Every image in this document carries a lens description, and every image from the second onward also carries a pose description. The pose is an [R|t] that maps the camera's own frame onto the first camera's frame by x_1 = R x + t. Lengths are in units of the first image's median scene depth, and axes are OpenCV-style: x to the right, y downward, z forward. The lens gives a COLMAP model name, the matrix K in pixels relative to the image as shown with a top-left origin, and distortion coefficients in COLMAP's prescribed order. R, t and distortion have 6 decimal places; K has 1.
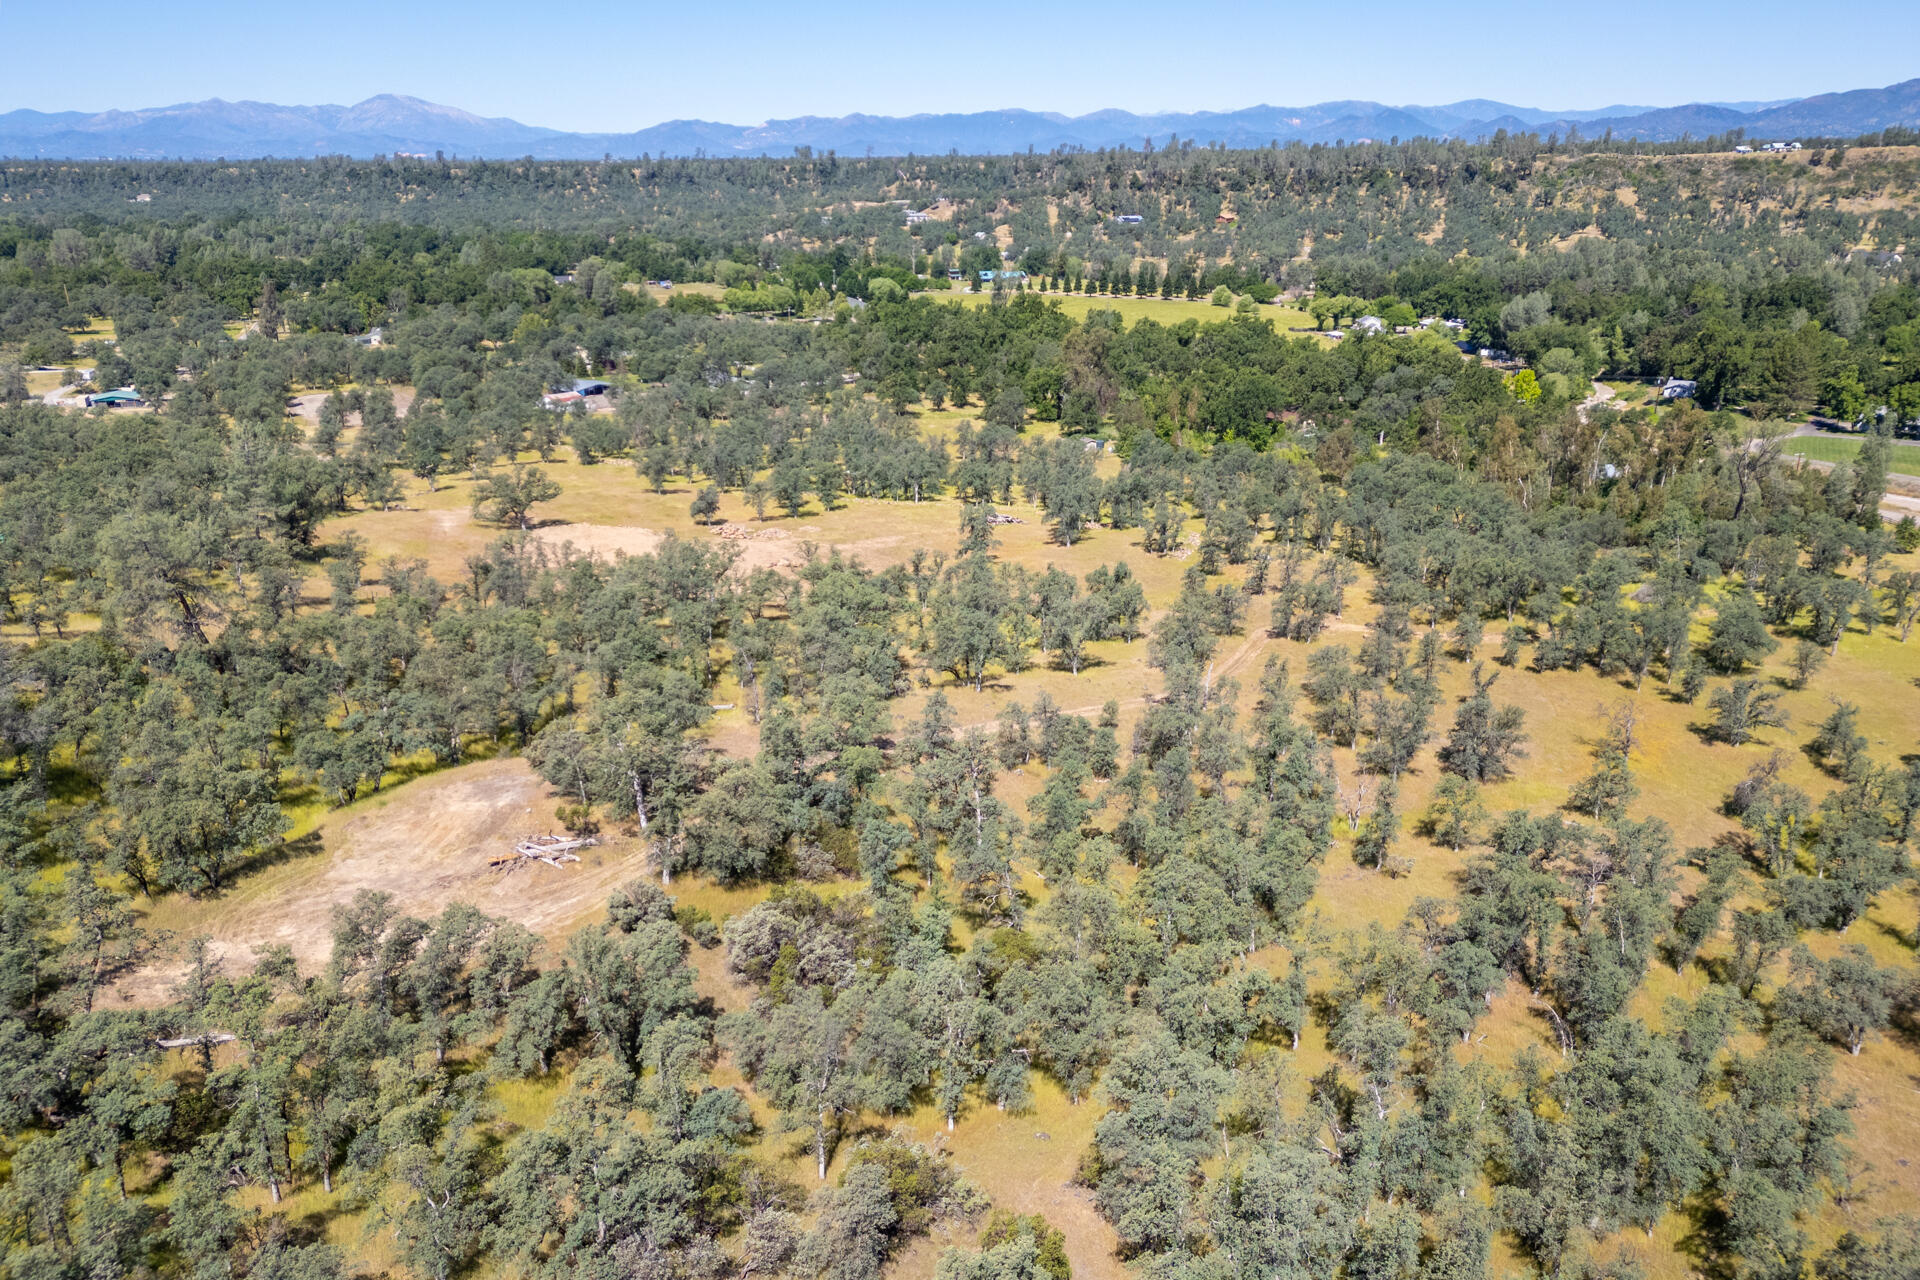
lens RADIAL K [[1334.2, 0, 966.9], [0, 1334.2, 647.7], [0, 0, 1]] dist [0.068455, -0.043020]
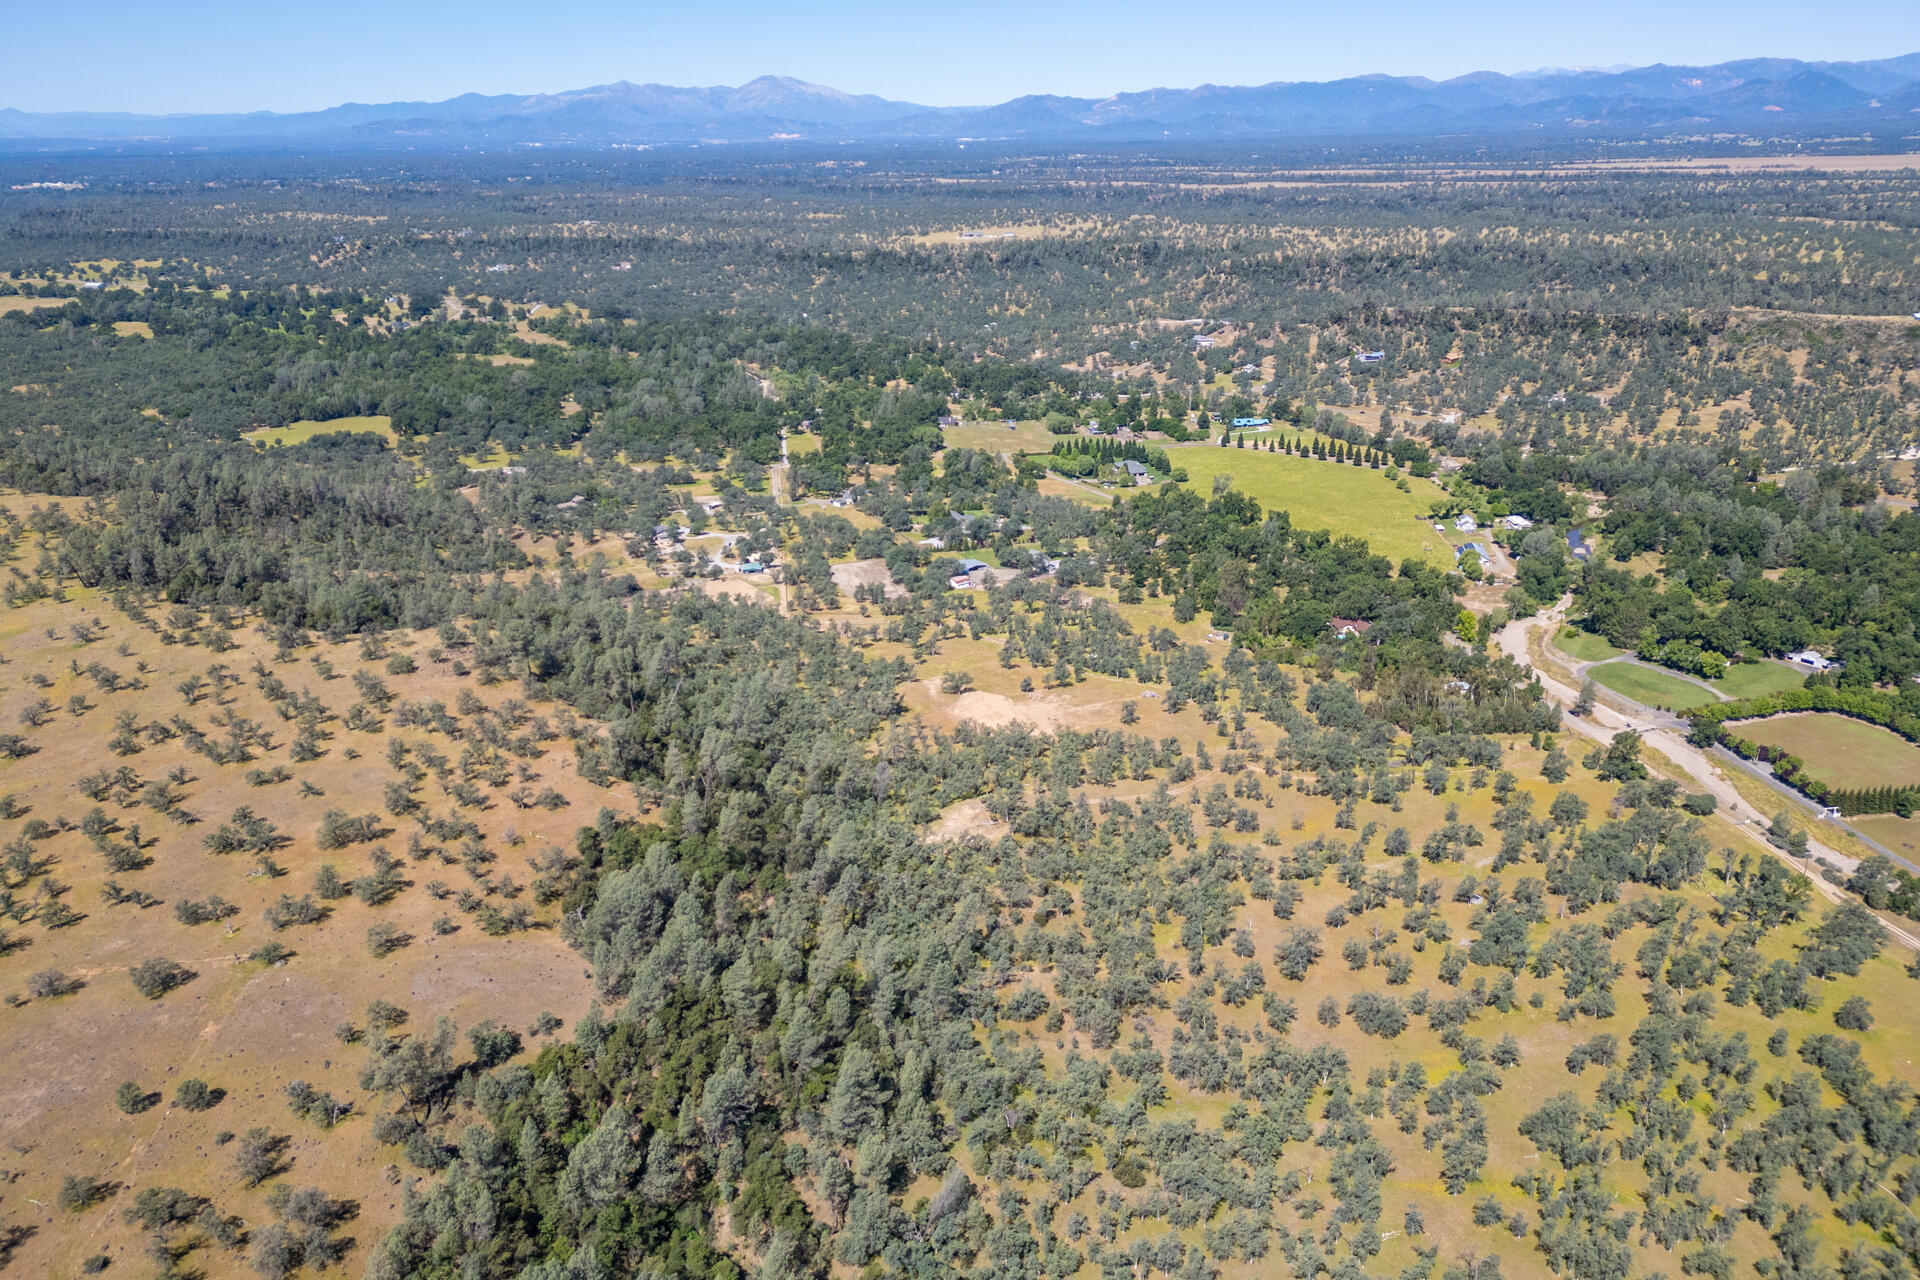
lens RADIAL K [[1334.2, 0, 968.1], [0, 1334.2, 637.0], [0, 0, 1]] dist [0.068455, -0.043020]
pose [[0.971277, 0.078022, -0.224797, 0.050293], [-0.074447, 0.996928, 0.024350, -0.049758], [0.226007, -0.006915, 0.974101, -0.290333]]
